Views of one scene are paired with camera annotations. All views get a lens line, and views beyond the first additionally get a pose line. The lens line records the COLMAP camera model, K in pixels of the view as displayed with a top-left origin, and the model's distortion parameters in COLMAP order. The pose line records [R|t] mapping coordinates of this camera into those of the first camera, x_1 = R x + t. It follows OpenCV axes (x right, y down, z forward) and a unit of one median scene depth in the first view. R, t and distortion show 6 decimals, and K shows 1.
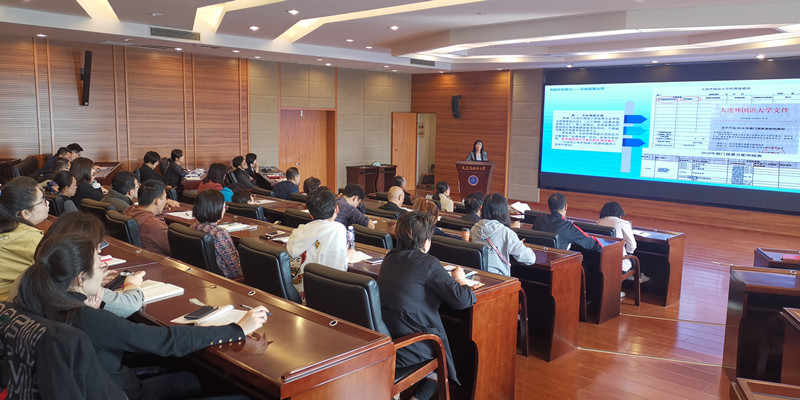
lens RADIAL K [[620.6, 0, 394.2], [0, 620.6, 203.7], [0, 0, 1]] dist [0.024384, -0.007415]
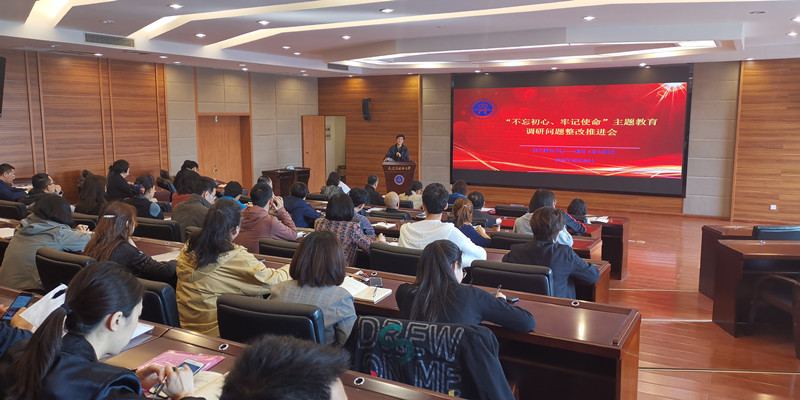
lens RADIAL K [[620.6, 0, 398.7], [0, 620.6, 196.2], [0, 0, 1]] dist [0.024384, -0.007415]
pose [[0.968552, -0.050380, 0.243656, -0.128084], [0.052348, 0.998628, -0.001605, -0.008183], [-0.243240, 0.014310, 0.969860, -0.018467]]
